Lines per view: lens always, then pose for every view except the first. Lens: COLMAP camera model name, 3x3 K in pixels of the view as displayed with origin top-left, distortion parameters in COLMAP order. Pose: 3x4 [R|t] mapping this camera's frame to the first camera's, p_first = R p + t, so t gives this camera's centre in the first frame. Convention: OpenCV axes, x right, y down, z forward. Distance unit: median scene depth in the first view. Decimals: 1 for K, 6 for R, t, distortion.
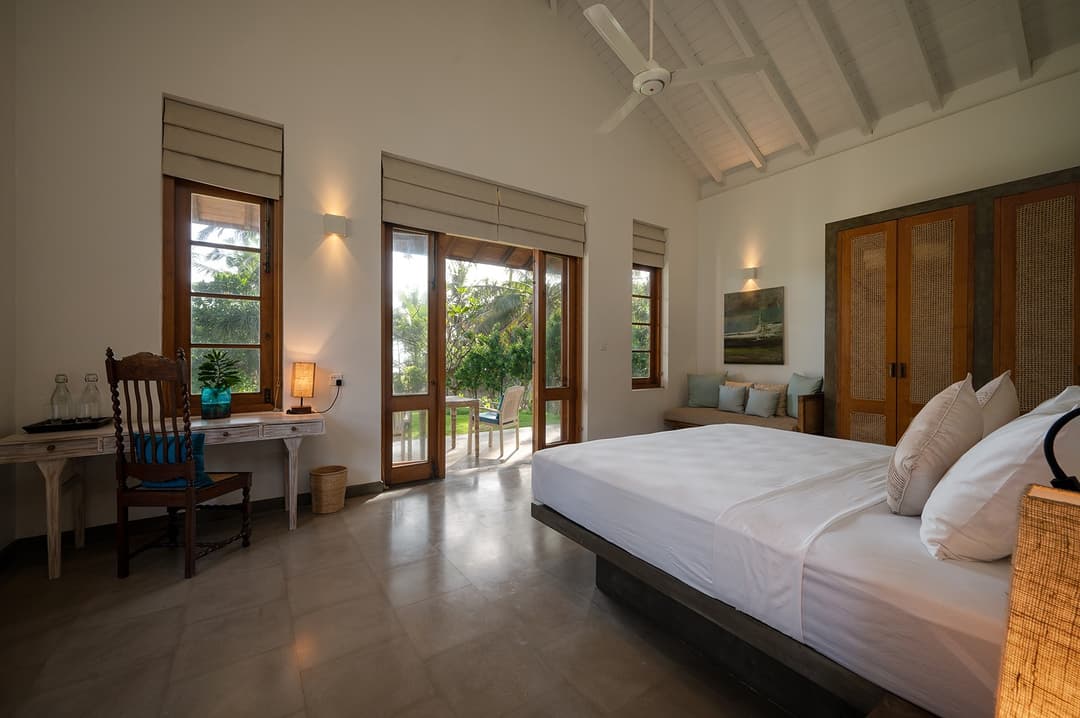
lens RADIAL K [[426.4, 0, 542.5], [0, 426.4, 357.7], [0, 0, 1]] dist [-0.000407, -0.000273]
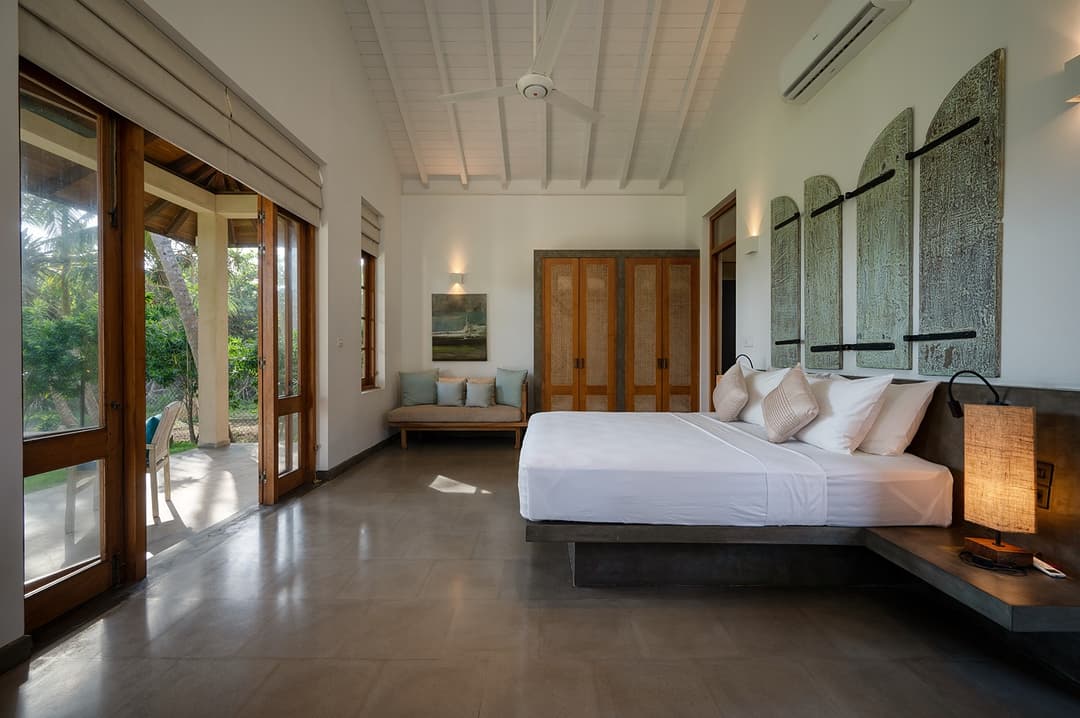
lens RADIAL K [[426.4, 0, 542.5], [0, 426.4, 357.7], [0, 0, 1]] dist [-0.000407, -0.000273]
pose [[0.567310, -0.009668, 0.823448, -0.307982], [0.004675, 0.999953, 0.008520, -0.001912], [-0.823491, -0.000984, 0.567328, 0.212434]]
